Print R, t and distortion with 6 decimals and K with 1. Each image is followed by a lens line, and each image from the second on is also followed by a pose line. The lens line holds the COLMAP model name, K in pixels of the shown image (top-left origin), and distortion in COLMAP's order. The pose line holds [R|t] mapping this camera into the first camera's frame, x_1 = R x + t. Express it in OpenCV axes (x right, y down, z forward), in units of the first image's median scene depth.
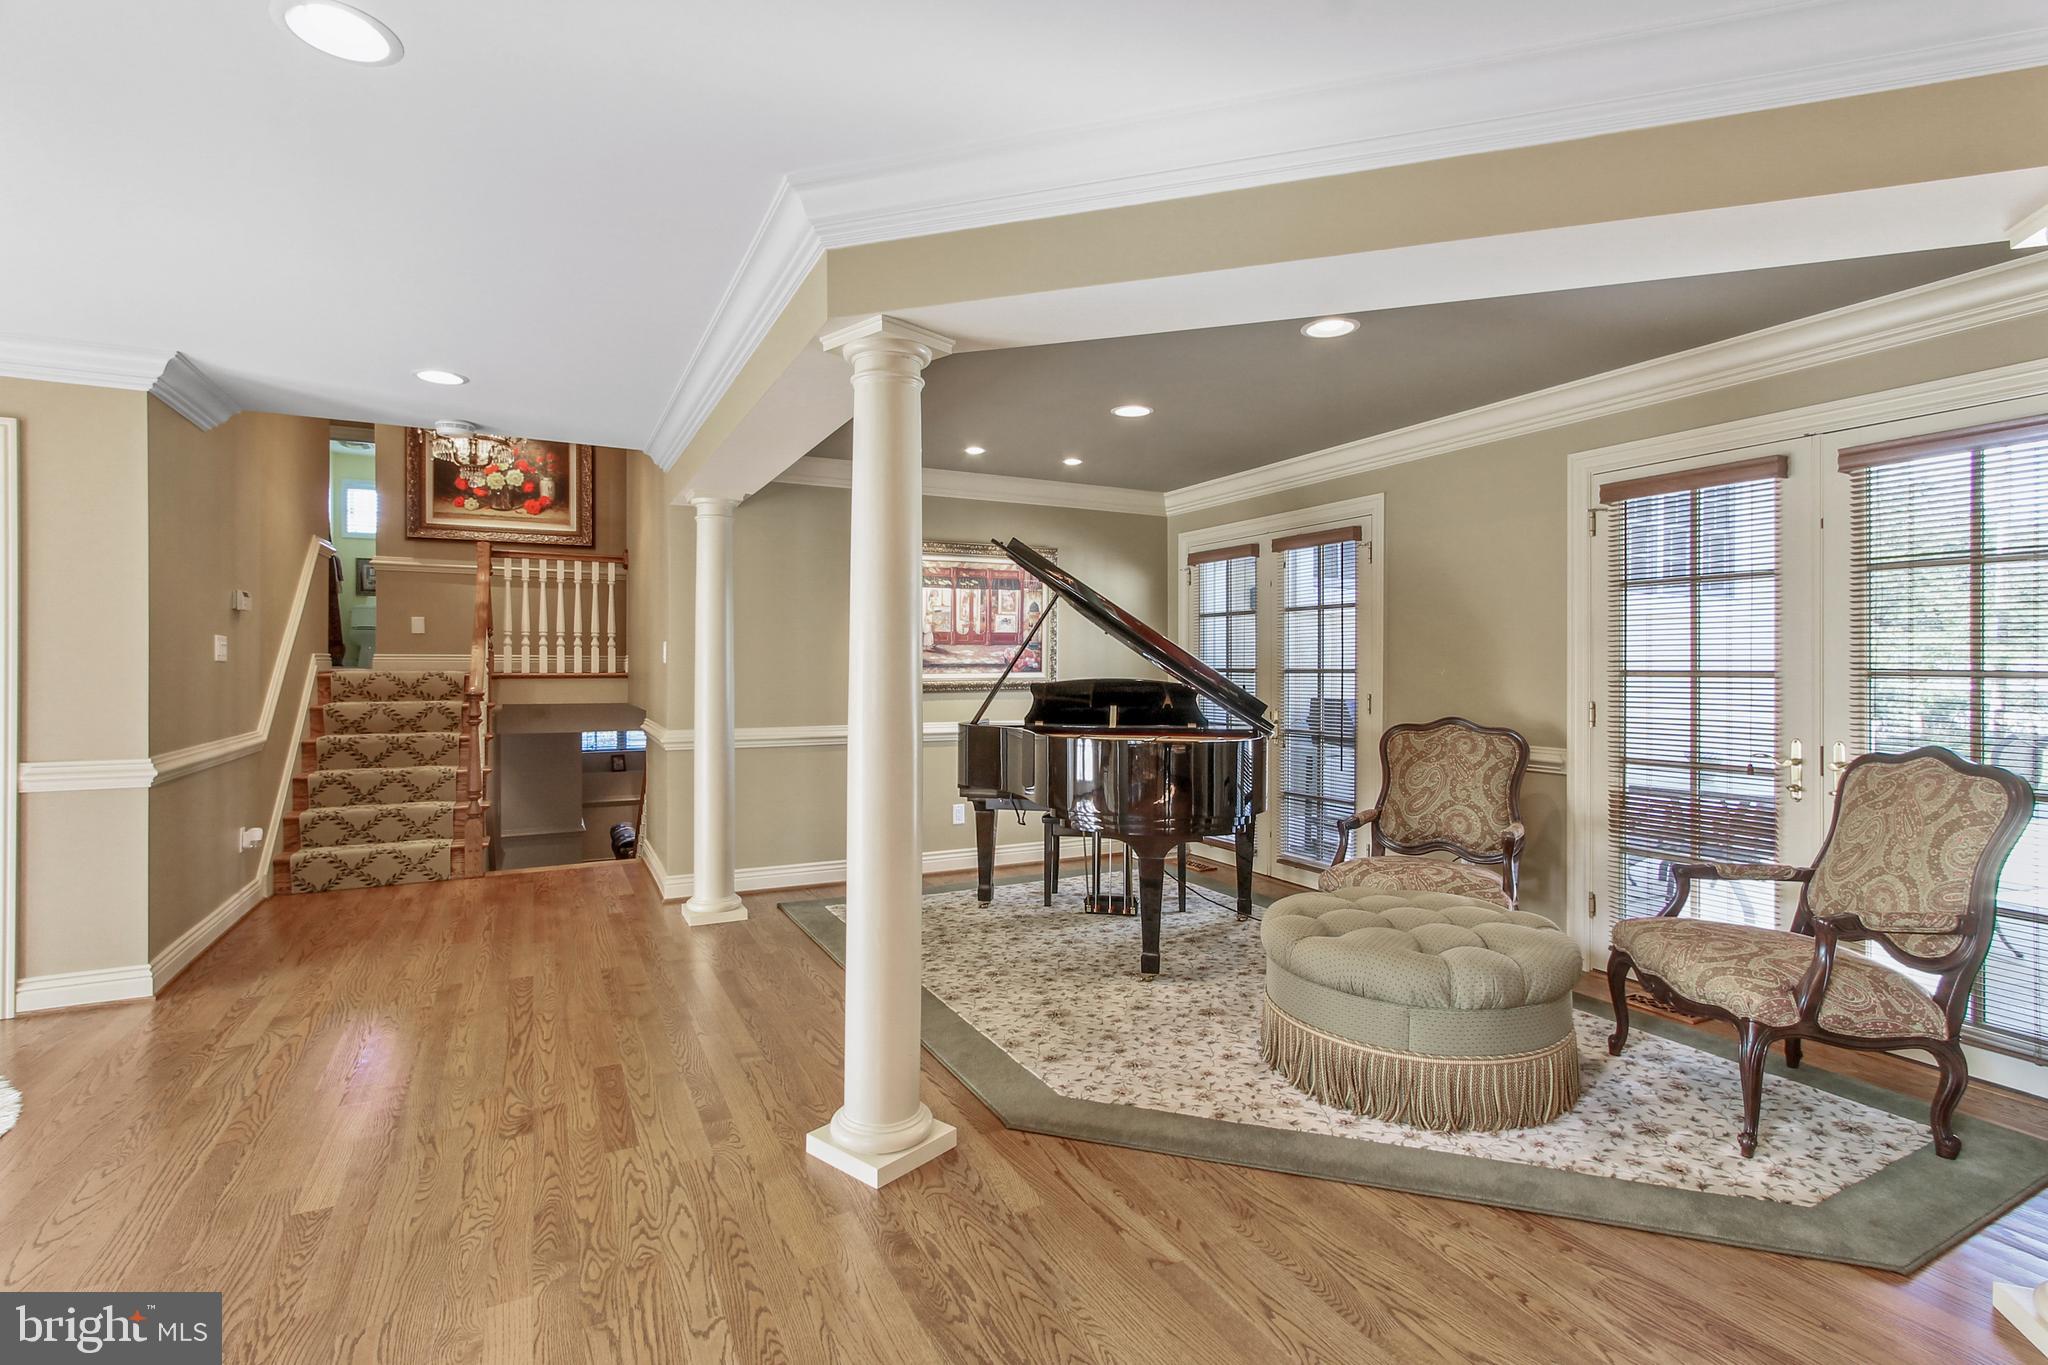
lens RADIAL K [[962.7, 0, 1032.2], [0, 962.7, 665.3], [0, 0, 1]] dist [0.003165, 0.001253]
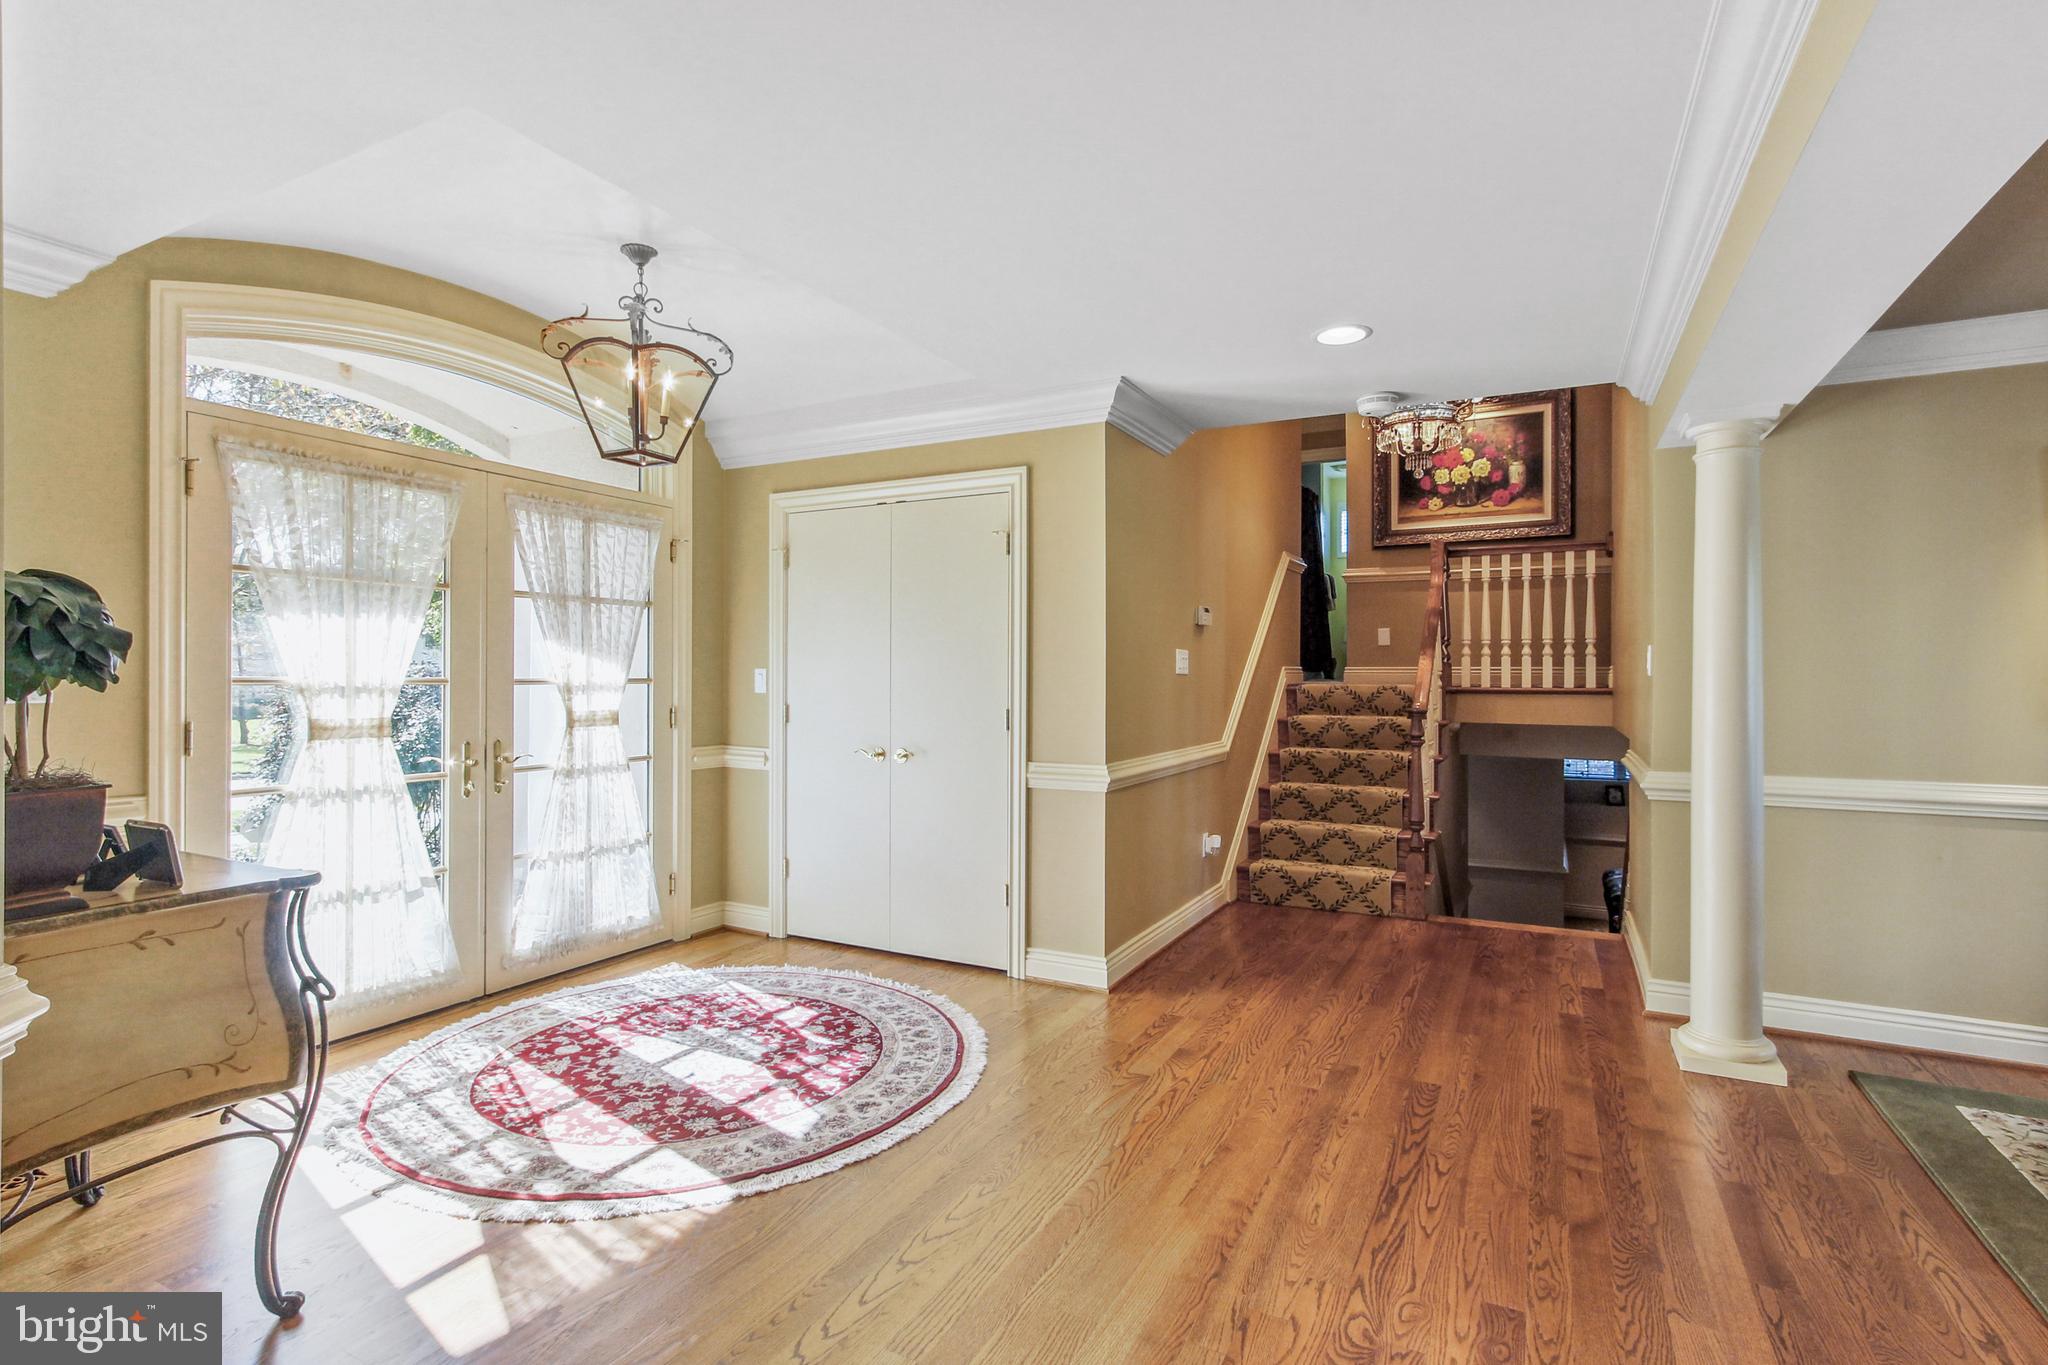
lens RADIAL K [[978.3, 0, 1031.5], [0, 978.3, 678.3], [0, 0, 1]] dist [0.001877, 0.001278]
pose [[0.573255, 0.000628, -0.819377, -0.048432], [-0.001060, 0.999999, 0.000025, 0.000356], [0.819376, 0.000854, 0.573256, 0.201607]]
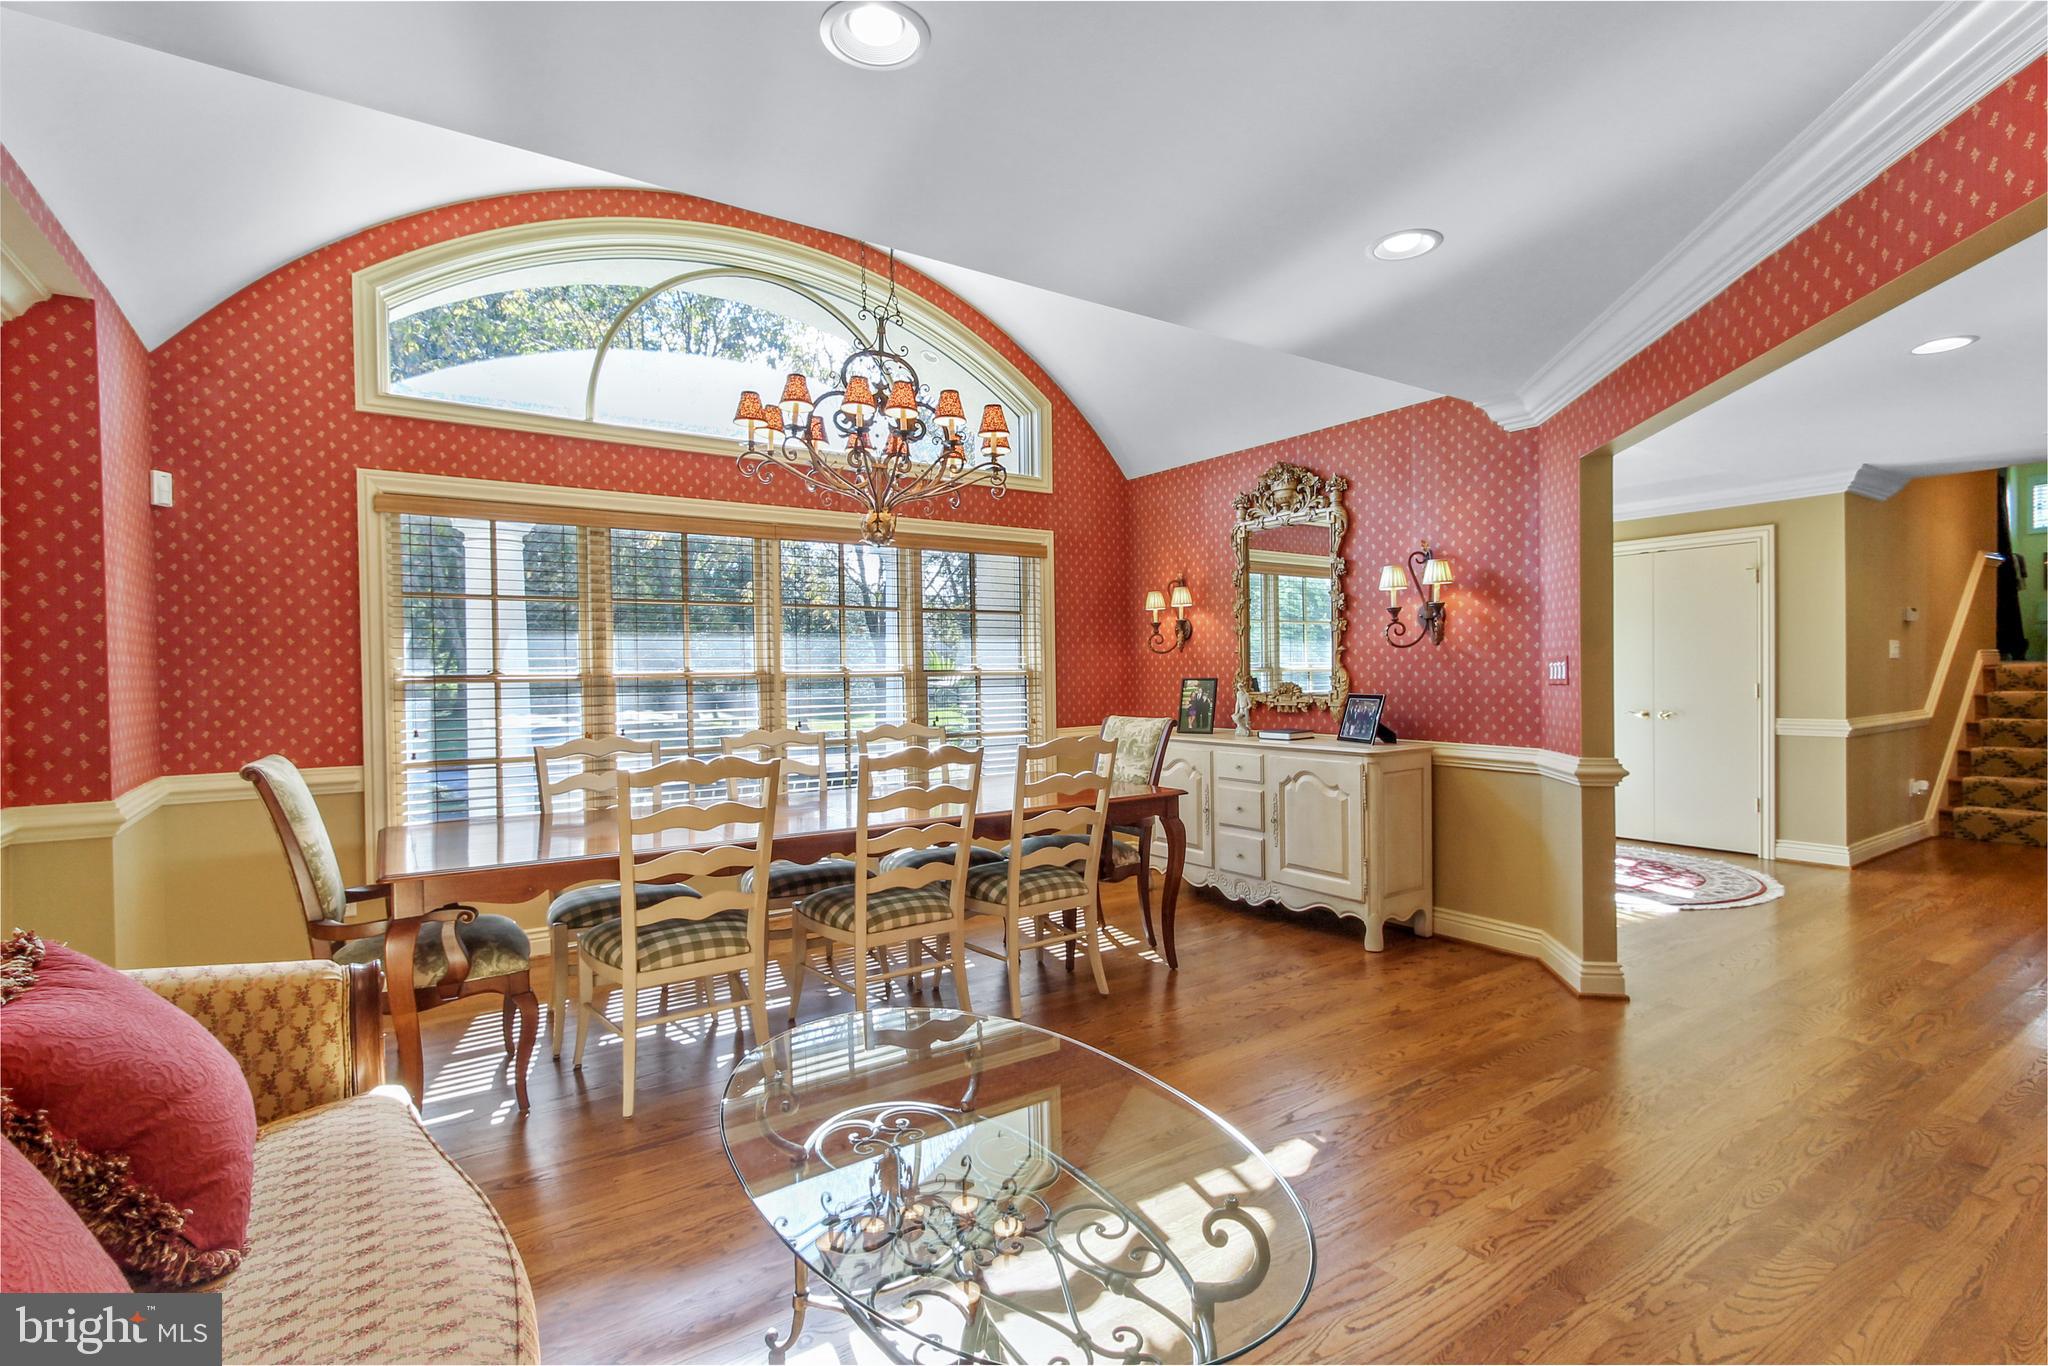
lens RADIAL K [[948.9, 0, 1024.0], [0, 948.9, 683.0], [0, 0, 1]] dist [0.003845, 0.001428]
pose [[0.120847, 0.009385, -0.992627, 0.320325], [0.014268, 0.999836, 0.011190, -0.001456], [0.992569, -0.015515, 0.120693, -0.357423]]
